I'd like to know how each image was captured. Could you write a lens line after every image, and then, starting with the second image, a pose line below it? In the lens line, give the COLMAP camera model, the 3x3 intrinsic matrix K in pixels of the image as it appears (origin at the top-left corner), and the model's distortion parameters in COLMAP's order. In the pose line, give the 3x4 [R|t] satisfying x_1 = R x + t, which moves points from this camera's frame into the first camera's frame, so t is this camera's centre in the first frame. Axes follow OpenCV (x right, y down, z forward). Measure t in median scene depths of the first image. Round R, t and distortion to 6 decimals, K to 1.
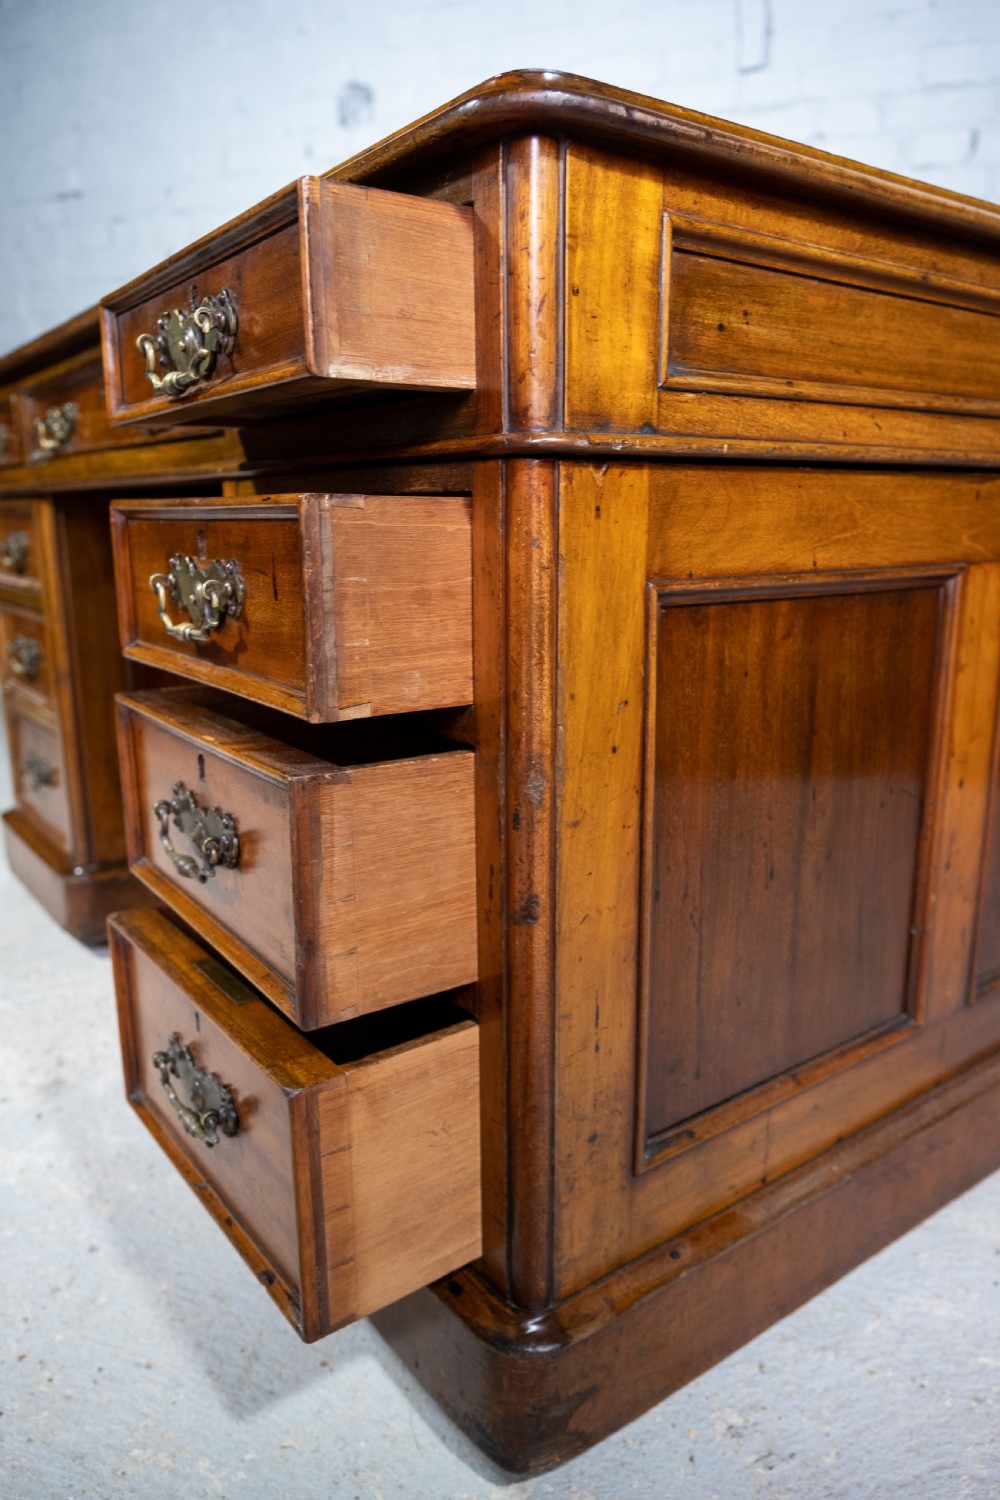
lens RADIAL K [[1036.2, 0, 506.9], [0, 1036.2, 765.8], [0, 0, 1]] dist [-0.011610, -0.002528]
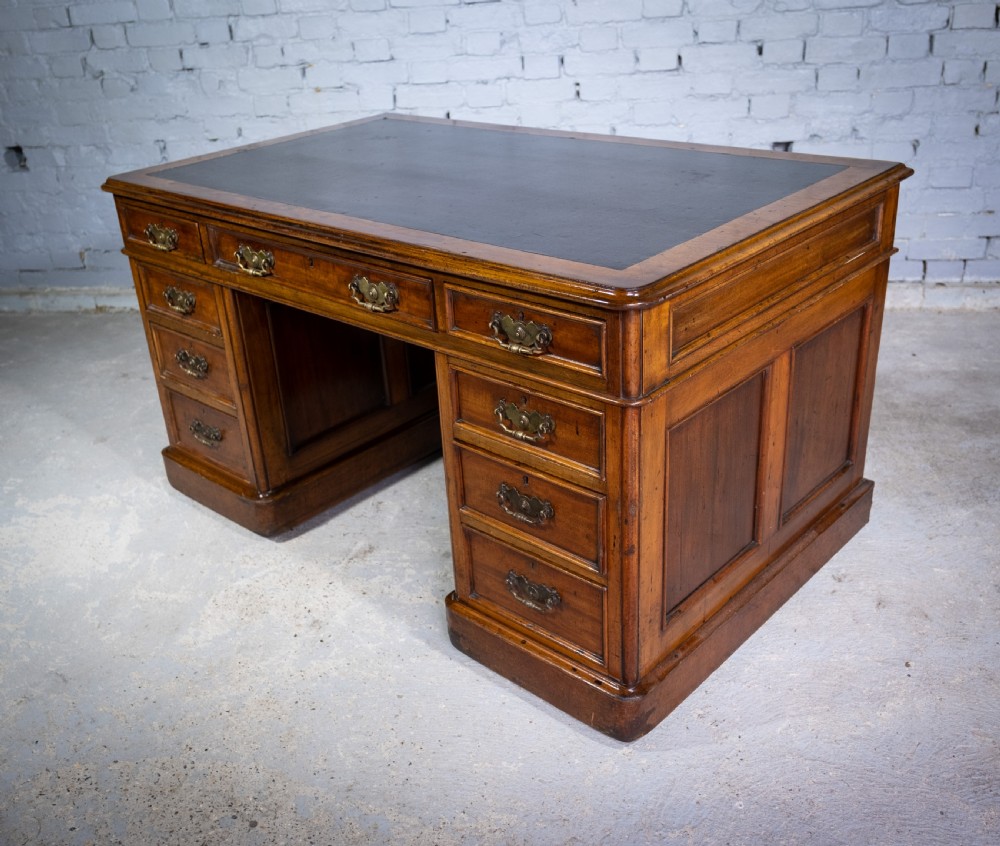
lens RADIAL K [[1001.2, 0, 471.1], [0, 1001.2, 428.7], [0, 0, 1]] dist [-0.013134, 0.000000]
pose [[0.982389, -0.134964, 0.129217, -0.603735], [0.103515, 0.968853, 0.224962, -0.707776], [-0.155554, -0.207624, 0.965761, -1.239214]]
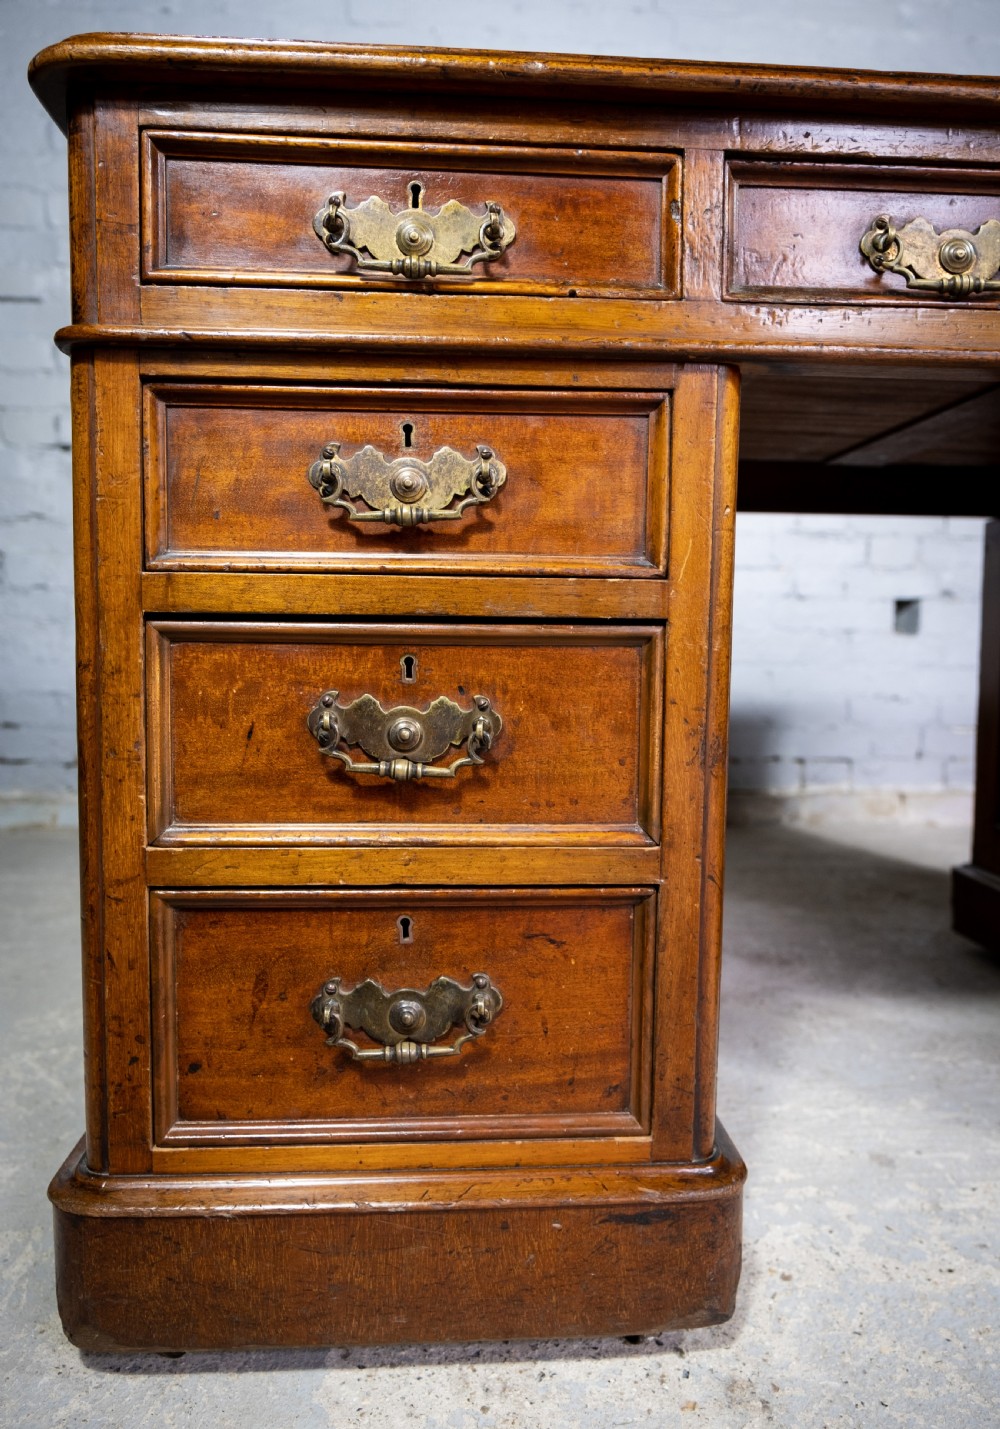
lens RADIAL K [[1044.3, 0, 499.8], [0, 1044.3, 718.0], [0, 0, 1]] dist [-0.011246, -0.005591]
pose [[0.897967, -0.026617, 0.439256, -1.383275], [0.092853, 0.987156, -0.130002, 0.008990], [-0.430154, 0.157524, 0.888906, 0.847806]]
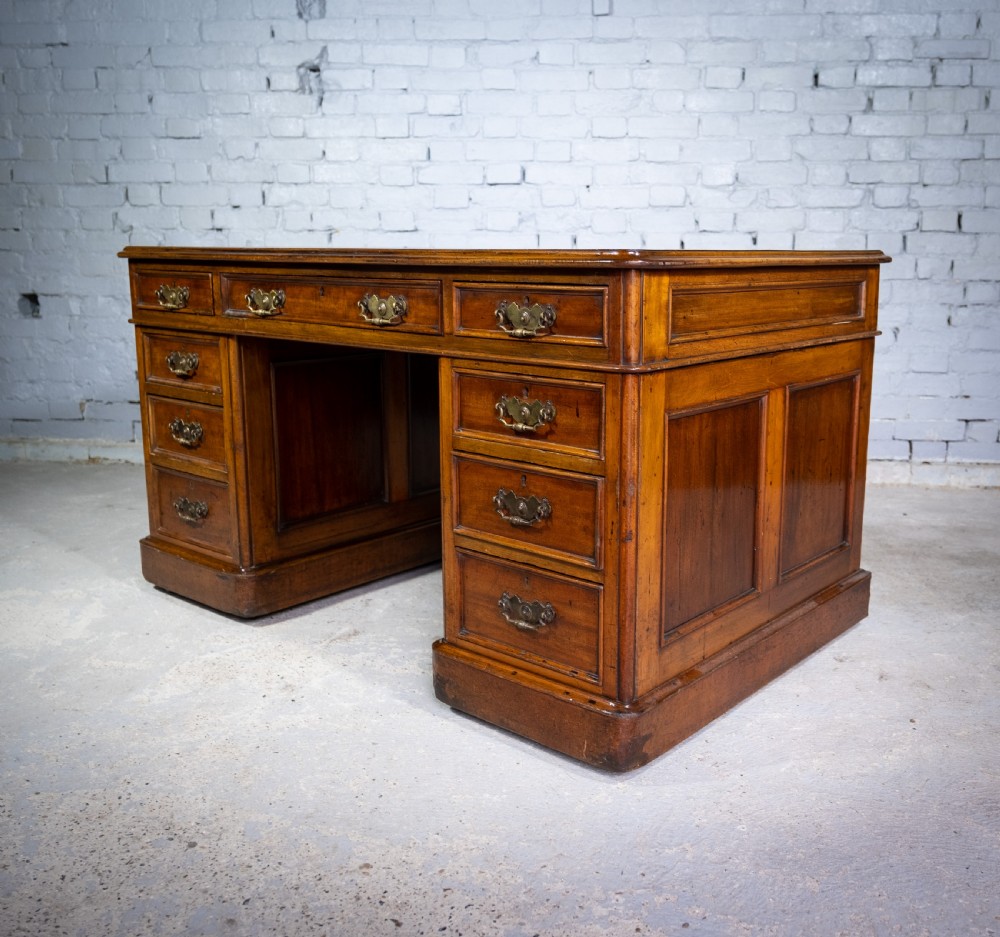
lens RADIAL K [[1004.6, 0, 578.9], [0, 1004.6, 451.9], [0, 0, 1]] dist [-0.014191, 0.000000]
pose [[0.967014, -0.040748, 0.251442, -0.648603], [0.050840, 0.998136, -0.033768, 0.002418], [-0.249598, 0.045438, 0.967283, -1.286872]]
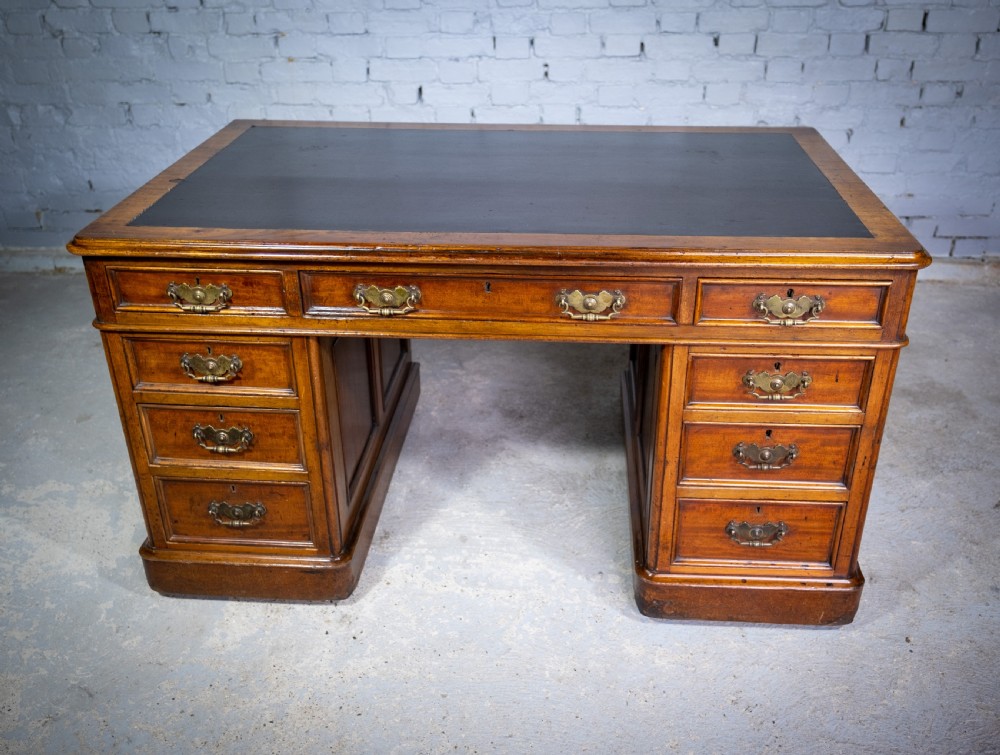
lens RADIAL K [[918.2, 0, 507.3], [0, 918.2, 375.2], [0, 0, 1]] dist [-0.010263, 0.000000]
pose [[0.951981, -0.148683, 0.267631, -0.932225], [0.074941, 0.960732, 0.267168, -0.937196], [-0.296844, -0.234282, 0.925740, -0.920756]]
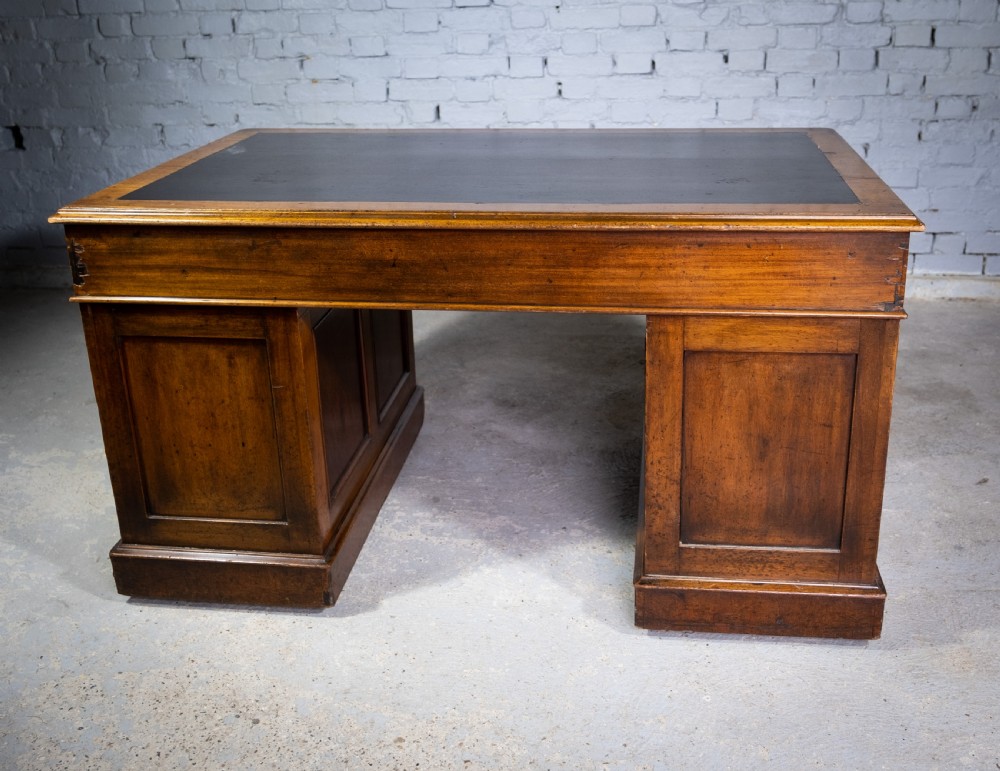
lens RADIAL K [[1041.6, 0, 519.4], [0, 1041.6, 340.2], [0, 0, 1]] dist [-0.029972, 0.000000]
pose [[0.971475, -0.101433, 0.214354, -0.752153], [0.076196, 0.989490, 0.122900, -0.534352], [-0.224567, -0.103061, 0.968993, -1.649402]]
